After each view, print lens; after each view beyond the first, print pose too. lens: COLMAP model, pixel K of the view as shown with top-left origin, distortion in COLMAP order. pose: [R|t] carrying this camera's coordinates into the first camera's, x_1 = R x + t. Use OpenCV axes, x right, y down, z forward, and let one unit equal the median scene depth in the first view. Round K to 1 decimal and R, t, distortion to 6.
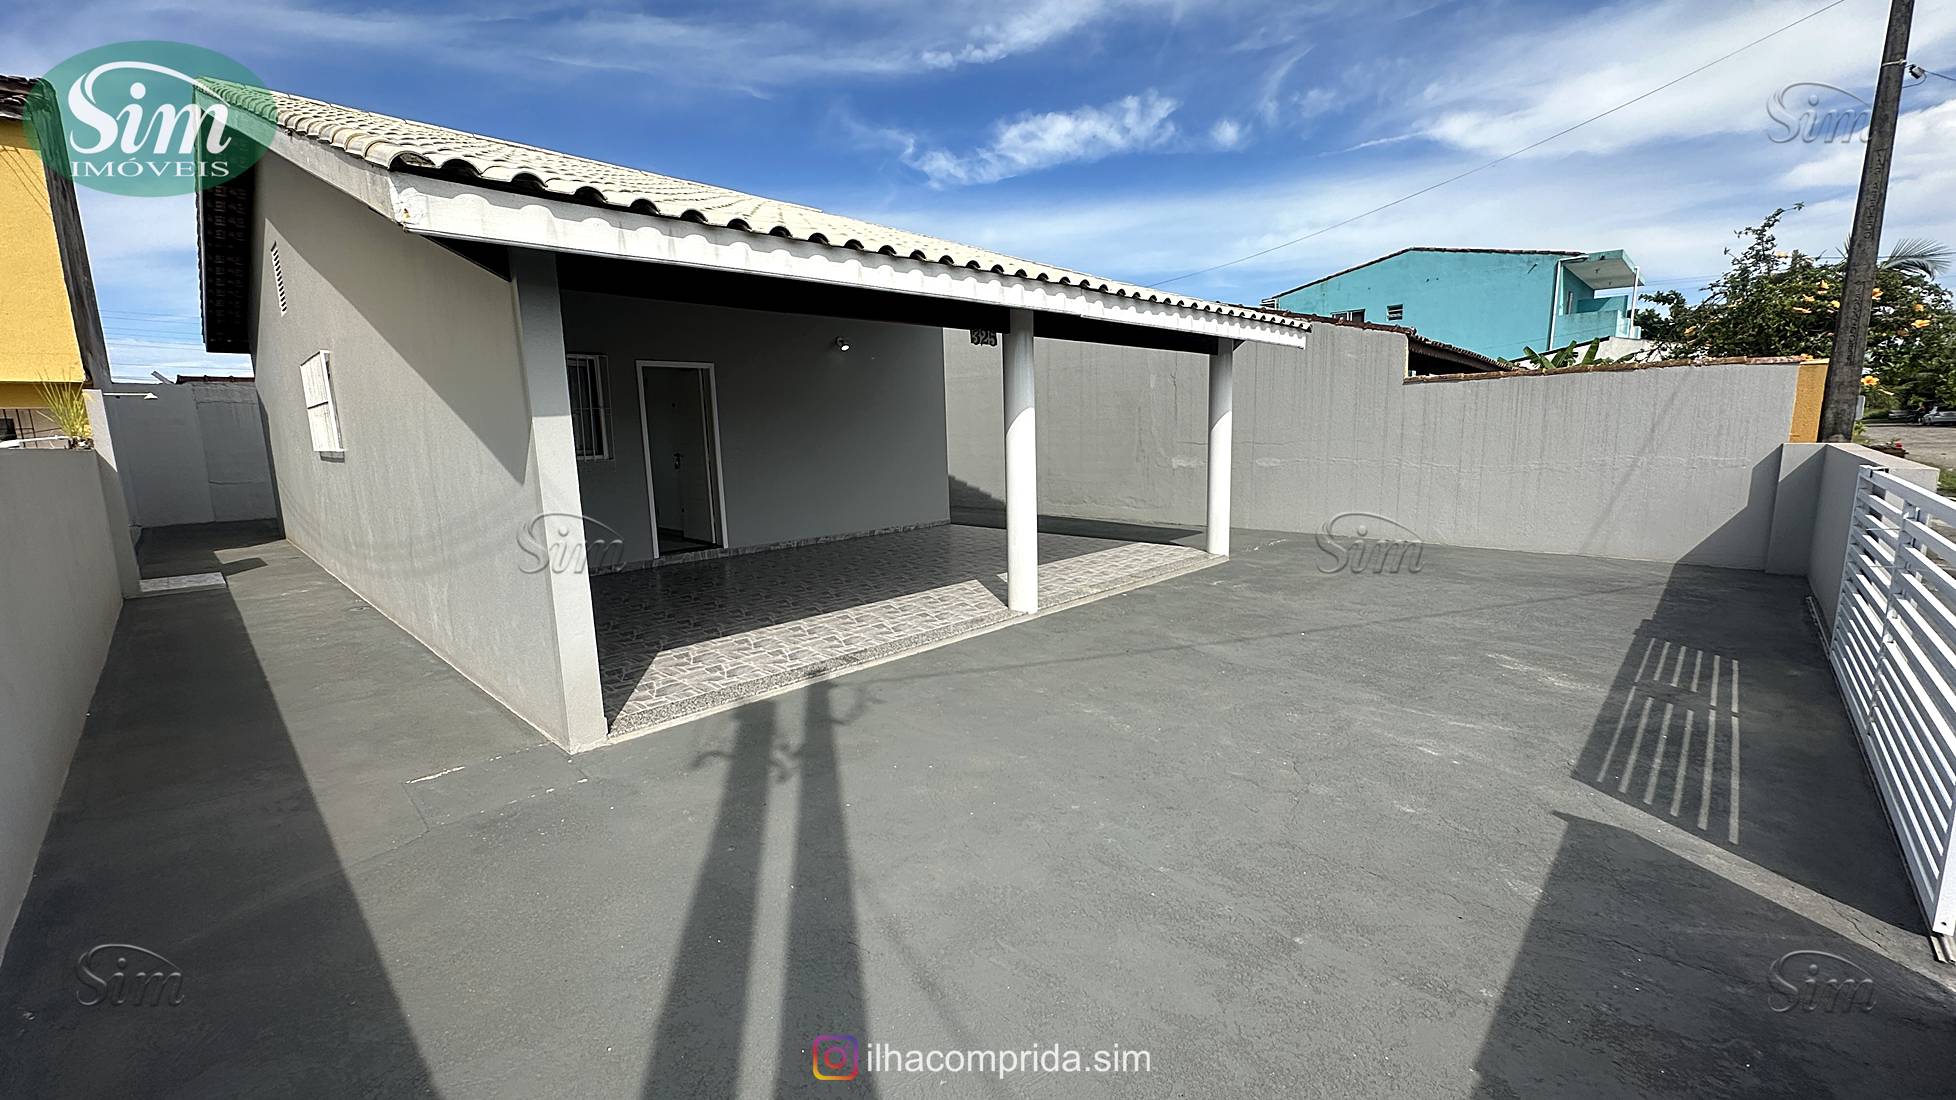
lens RADIAL K [[782.9, 0, 980.9], [0, 782.9, 547.7], [0, 0, 1]] dist [-0.001616, 0.000341]
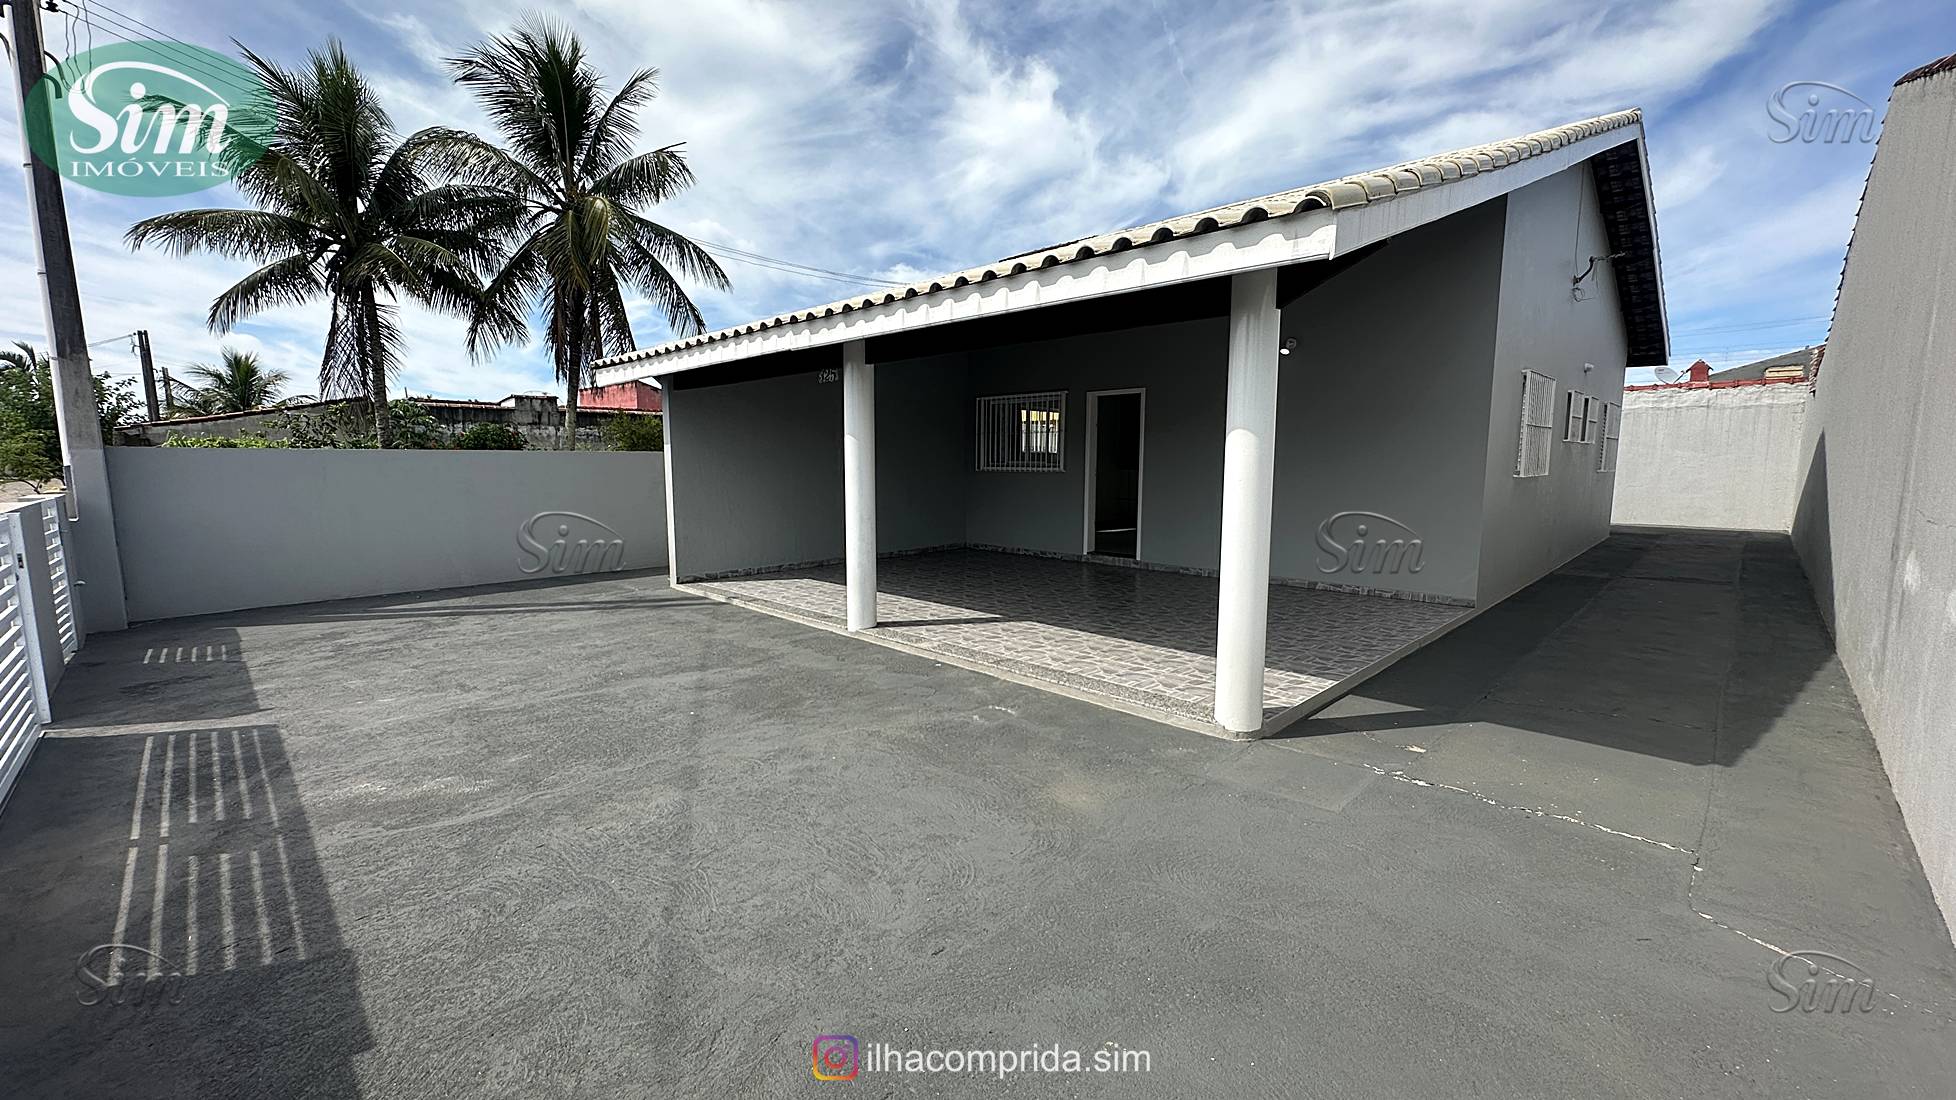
lens RADIAL K [[787.0, 0, 989.5], [0, 787.0, 557.9], [0, 0, 1]] dist [-0.003924, 0.000331]
pose [[-0.020862, 0.154545, -0.987765, 1.470415], [-0.150915, 0.976173, 0.155919, -0.275823], [0.988327, 0.152322, 0.002959, 1.578268]]
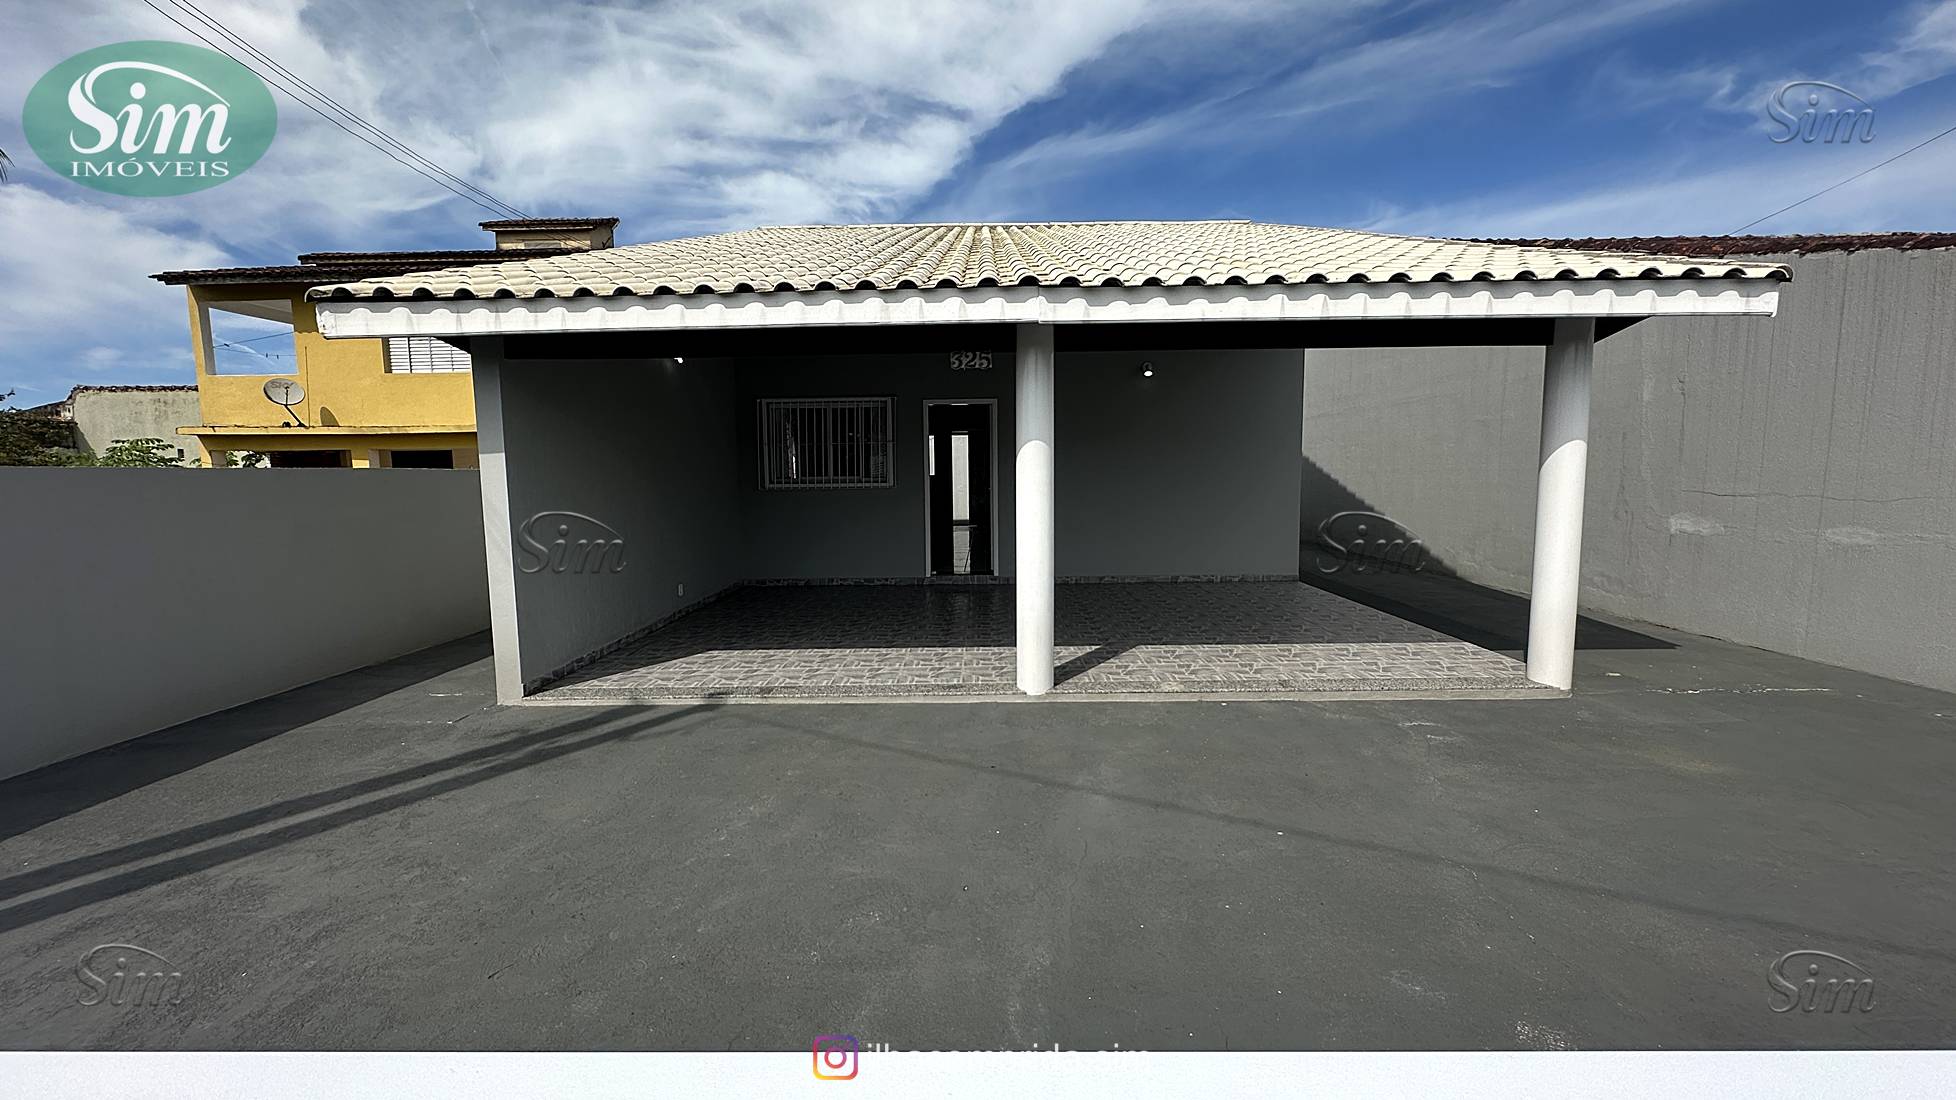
lens RADIAL K [[782.9, 0, 980.9], [0, 782.9, 547.7], [0, 0, 1]] dist [-0.001616, 0.000341]
pose [[0.683593, 0.091543, -0.724099, 0.806796], [-0.116884, 0.993029, 0.015197, -0.097577], [0.720443, 0.074247, 0.689528, 0.534325]]
